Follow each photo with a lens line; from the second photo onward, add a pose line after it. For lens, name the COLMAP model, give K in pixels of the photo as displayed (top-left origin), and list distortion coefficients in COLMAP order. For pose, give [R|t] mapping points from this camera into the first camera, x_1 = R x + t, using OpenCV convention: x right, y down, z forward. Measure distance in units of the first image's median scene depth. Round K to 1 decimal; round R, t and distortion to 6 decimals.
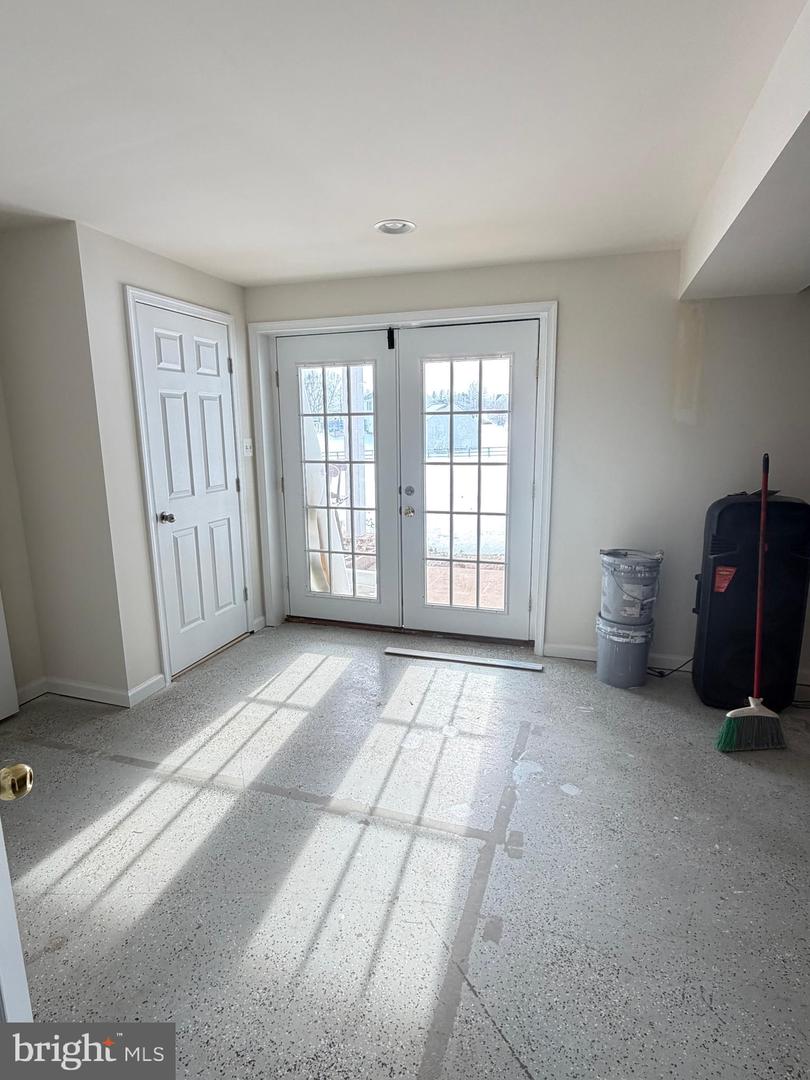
lens RADIAL K [[560.4, 0, 405.0], [0, 560.4, 540.0], [0, 0, 1]] dist [-0.000653, -0.000207]
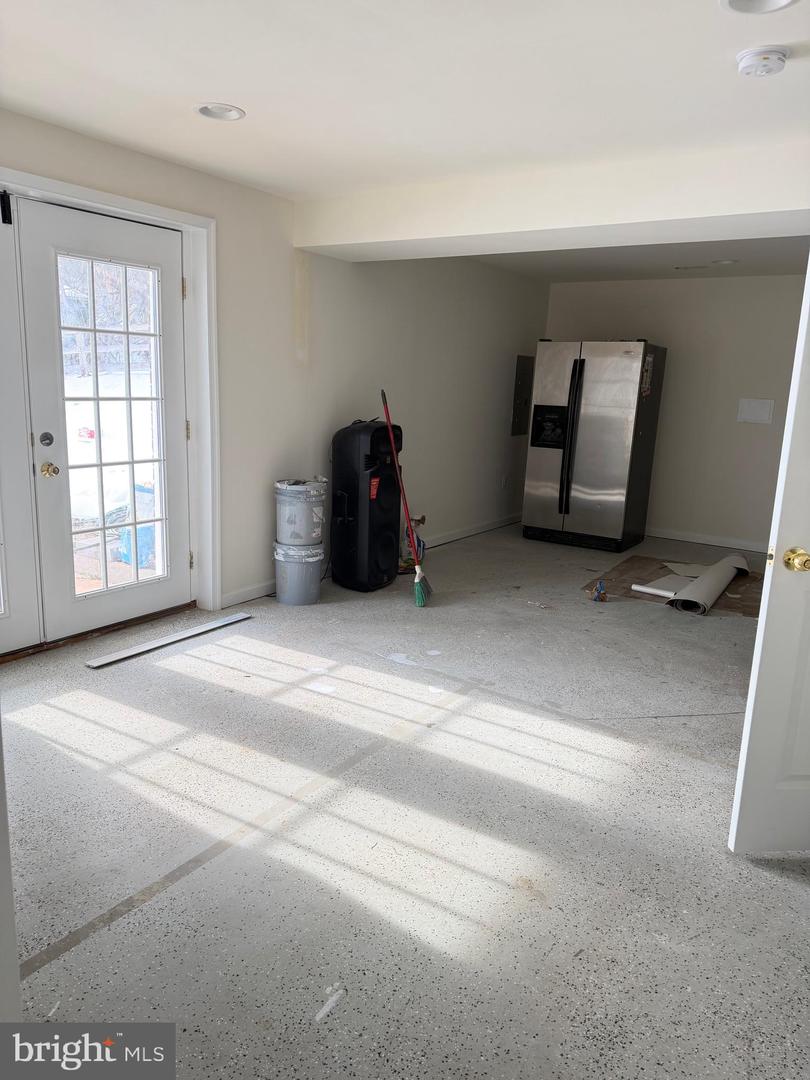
lens RADIAL K [[775.7, 0, 405.0], [0, 775.7, 540.0], [0, 0, 1]] dist [0.006407, -0.001196]
pose [[0.255789, -0.175411, 0.950685, -0.913681], [0.138118, 0.979943, 0.143648, -0.047769], [-0.956815, 0.094564, 0.274886, 0.370242]]
